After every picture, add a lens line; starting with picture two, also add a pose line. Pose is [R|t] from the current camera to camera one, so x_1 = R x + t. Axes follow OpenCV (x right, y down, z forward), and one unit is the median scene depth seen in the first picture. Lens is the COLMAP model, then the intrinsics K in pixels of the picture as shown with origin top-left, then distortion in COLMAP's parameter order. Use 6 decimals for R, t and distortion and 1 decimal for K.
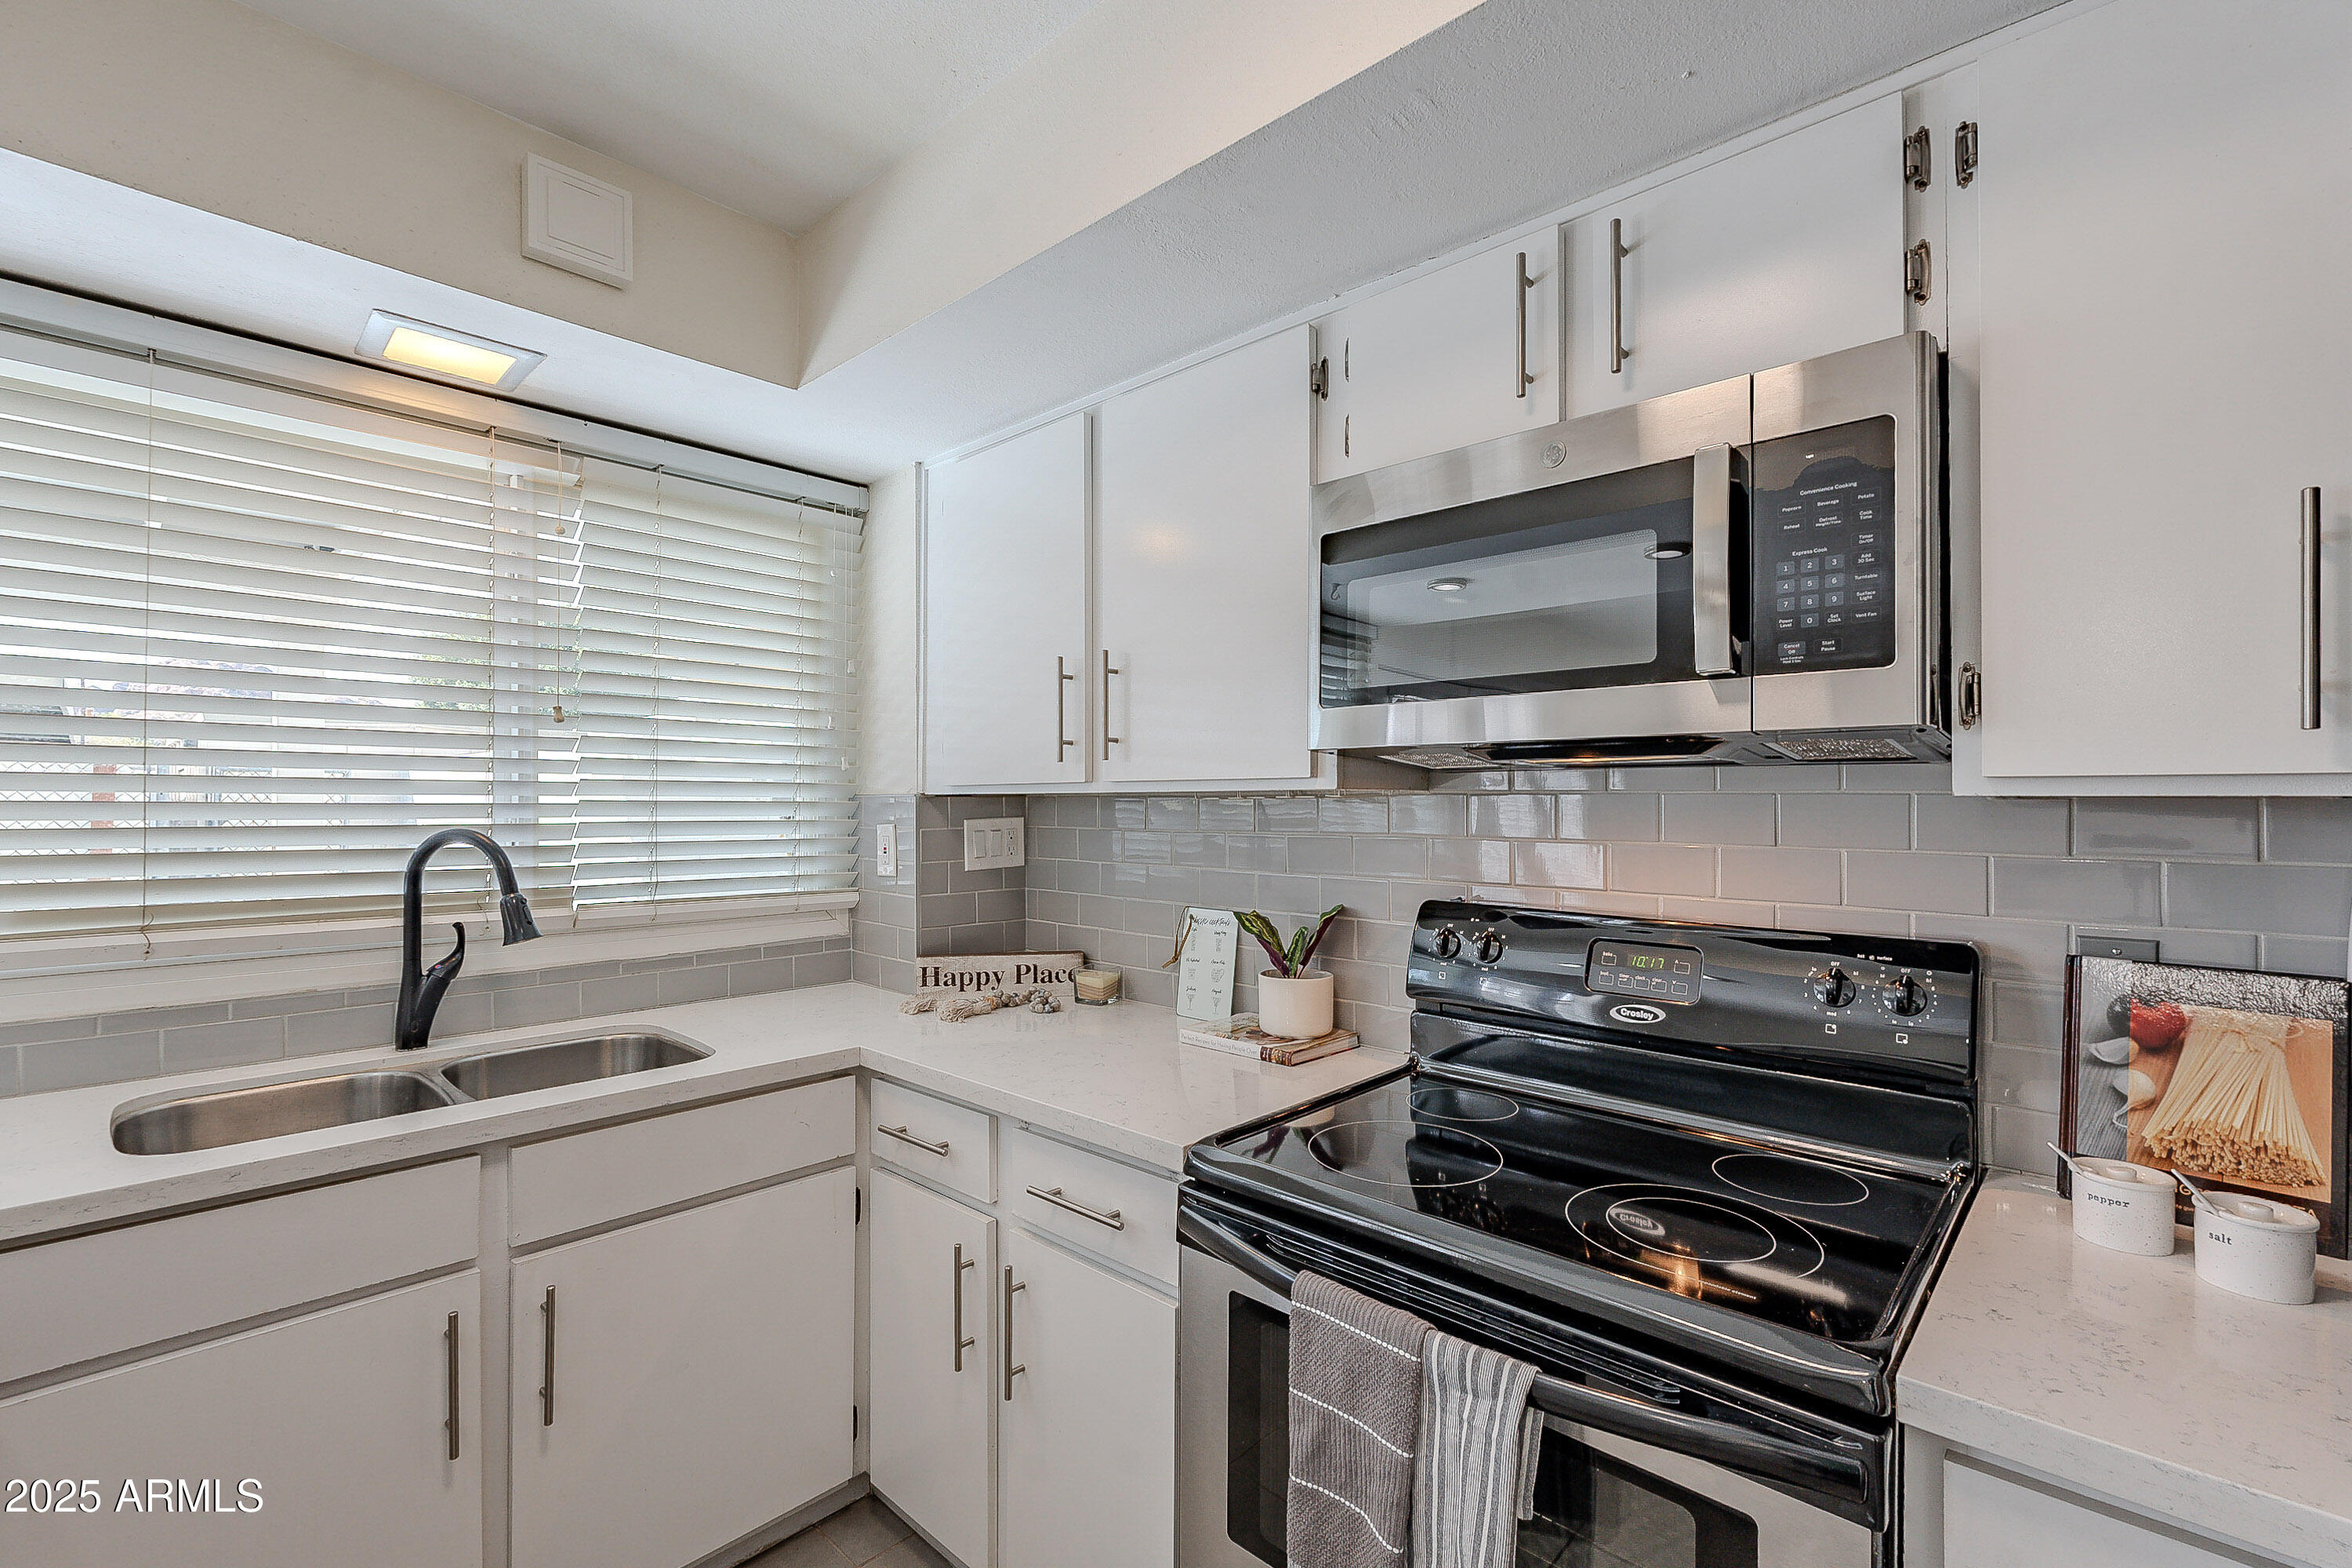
lens RADIAL K [[1033.3, 0, 1170.8], [0, 1033.3, 796.0], [0, 0, 1]] dist [0.003173, 0.001332]
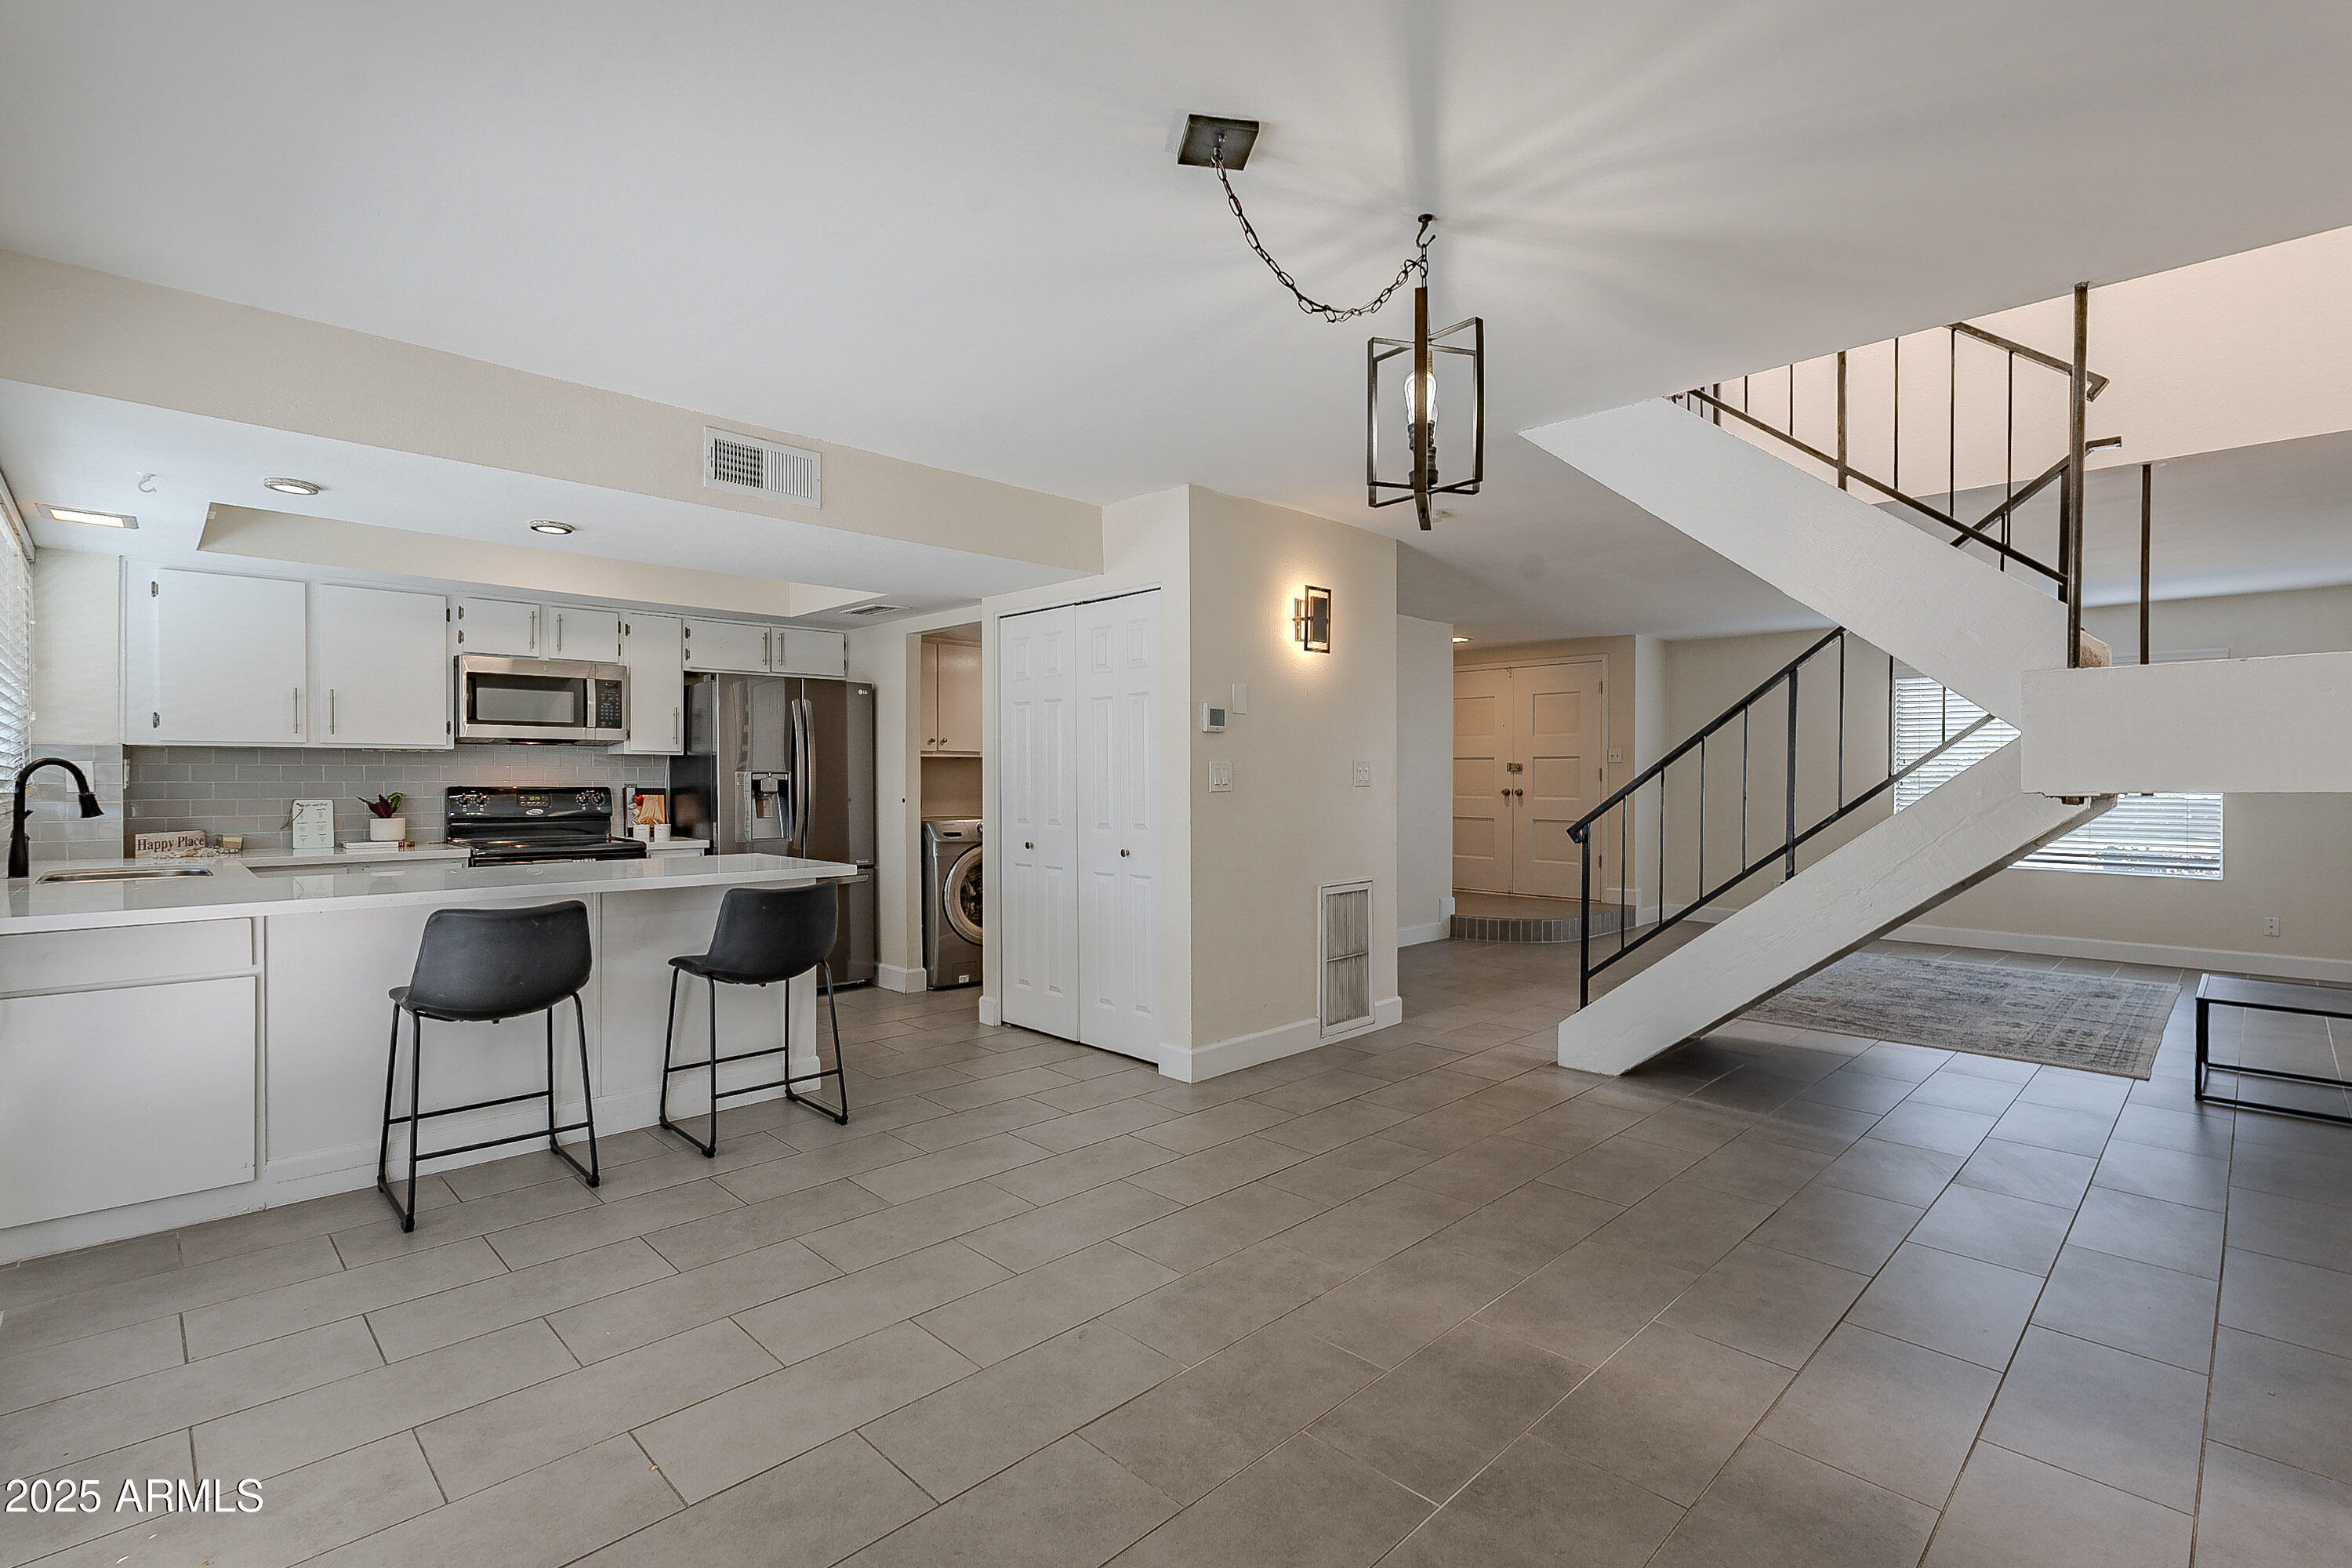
lens RADIAL K [[1033.3, 0, 1173.3], [0, 1033.3, 781.0], [0, 0, 1]] dist [0.003173, 0.001332]
pose [[0.006985, -0.005762, 0.999959, -2.533177], [-0.009258, 0.999940, 0.005826, 0.044601], [-0.999933, -0.009298, 0.006931, -1.020715]]
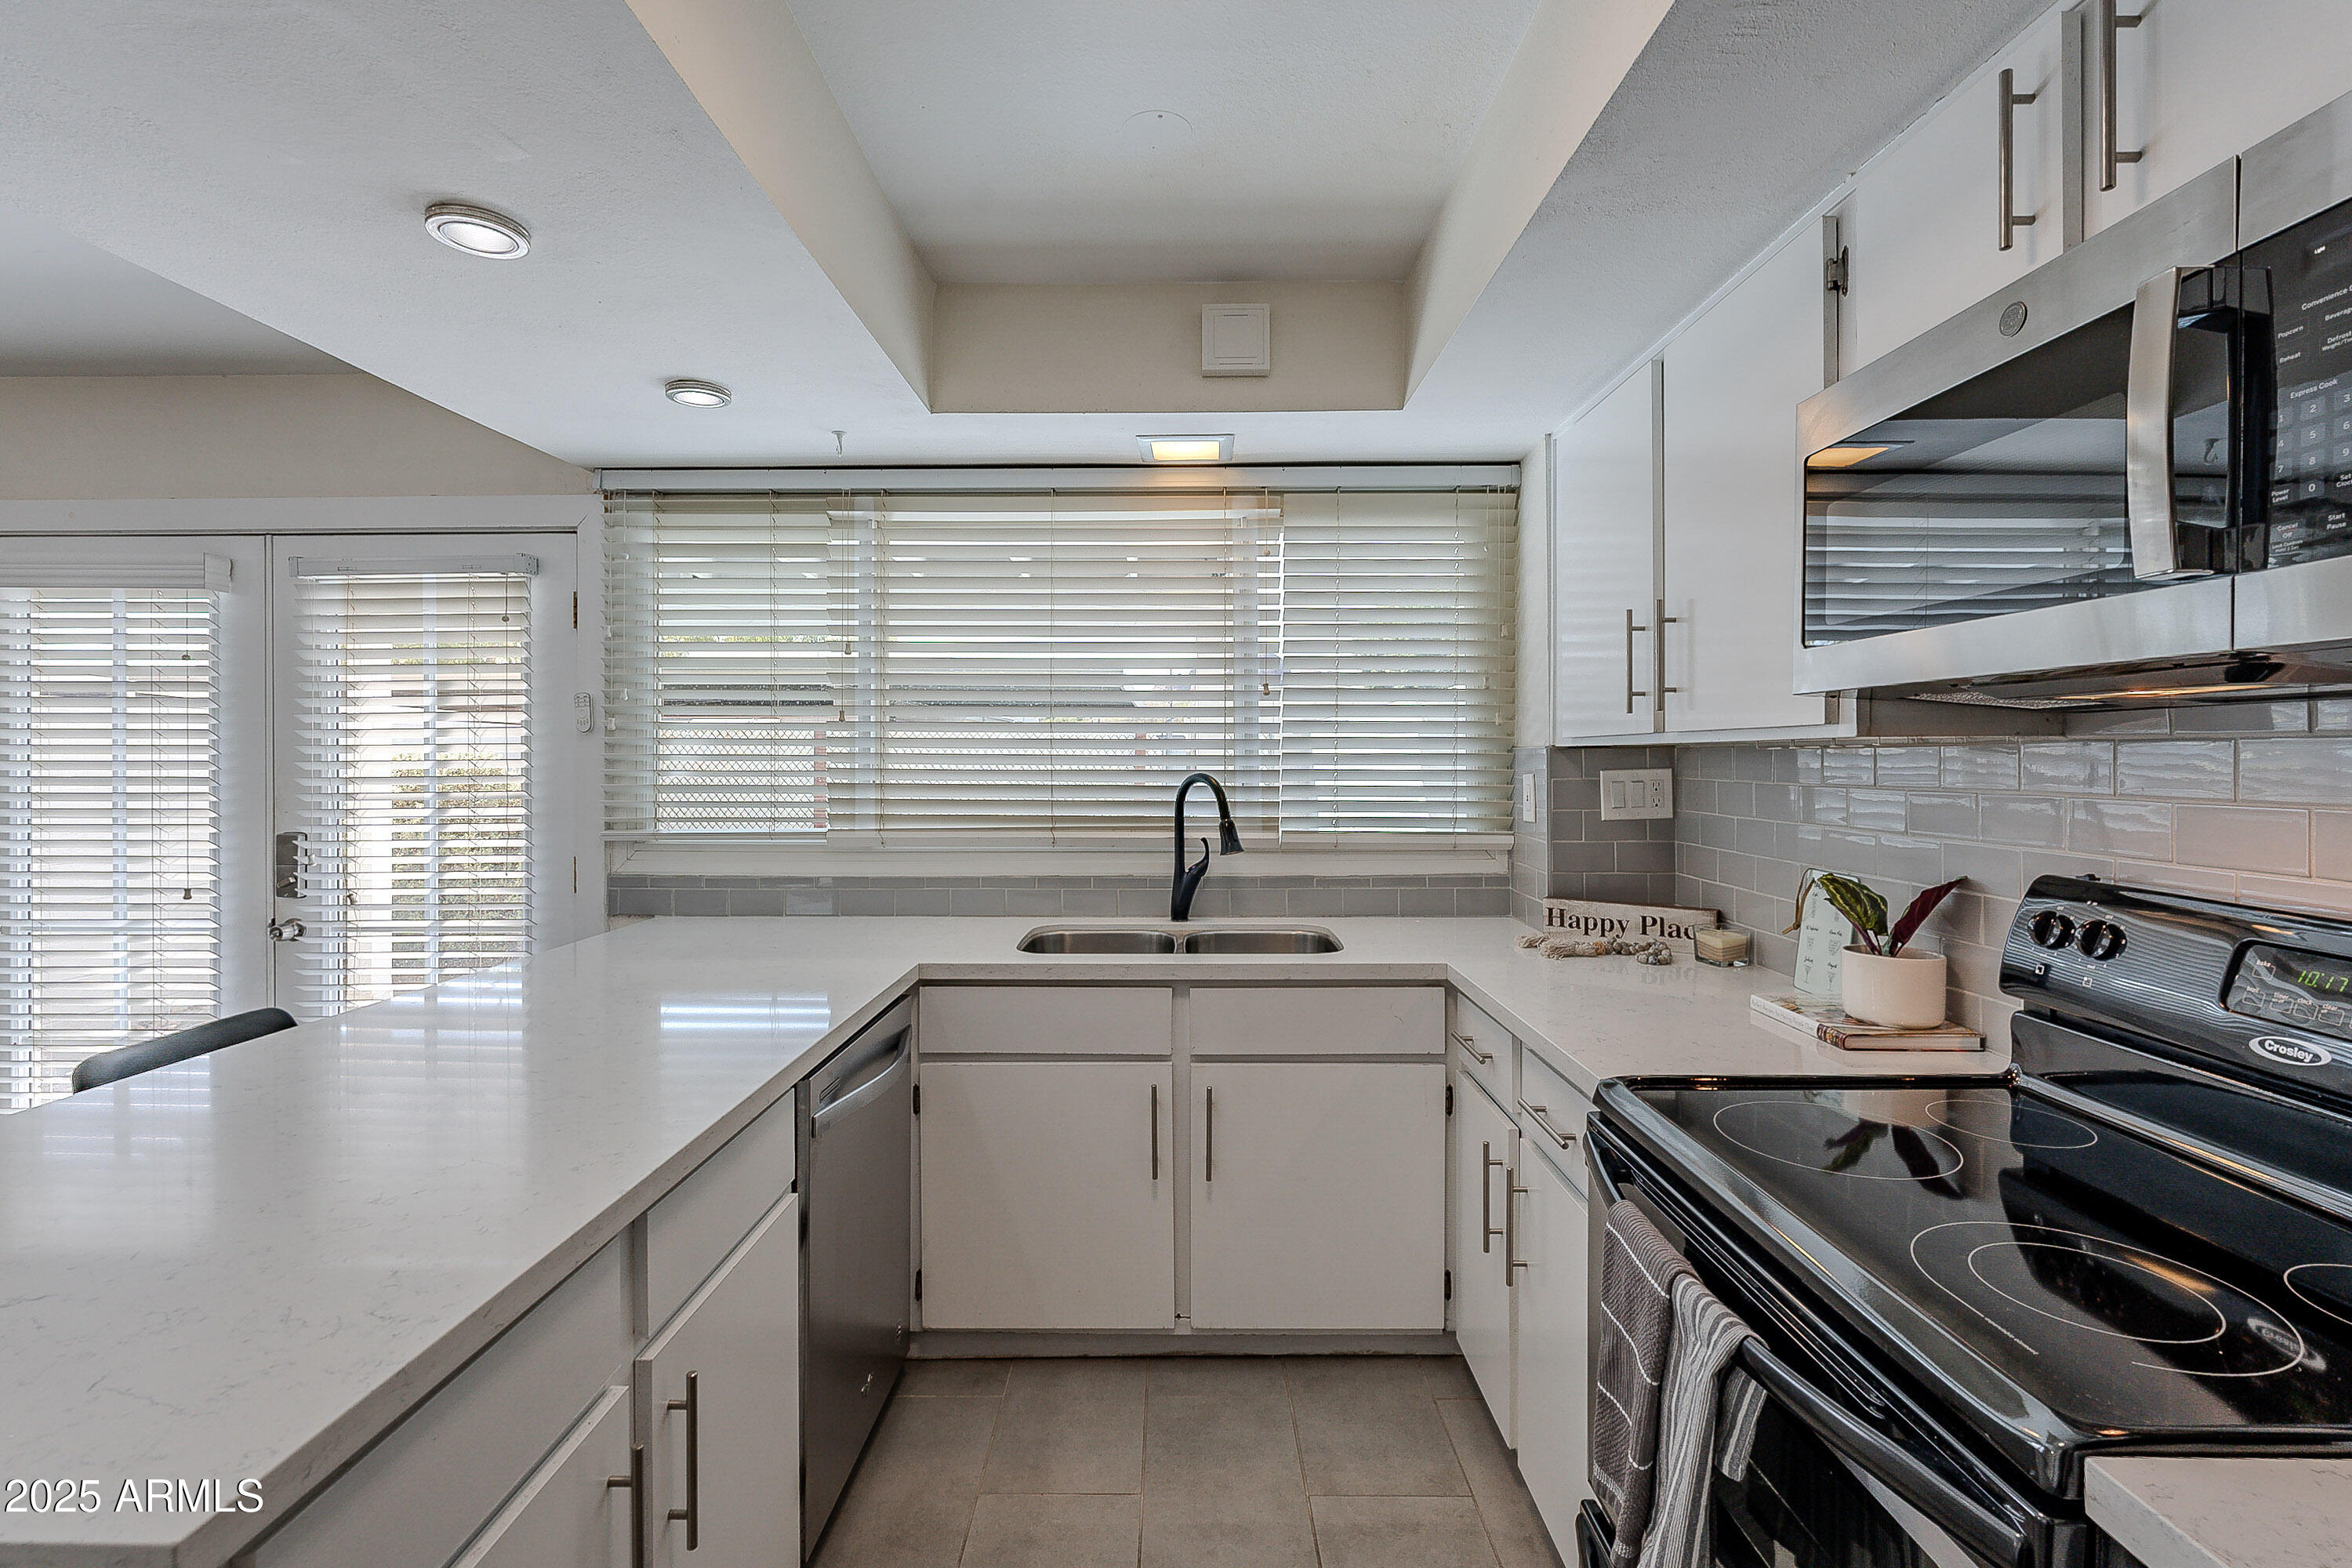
lens RADIAL K [[1033.3, 0, 1162.4], [0, 1033.3, 761.4], [0, 0, 1]] dist [0.003173, 0.001332]
pose [[0.685210, 0.001913, -0.728343, 0.329860], [0.006790, 0.999936, 0.009014, 0.002304], [0.728314, -0.011122, 0.685153, -0.029624]]
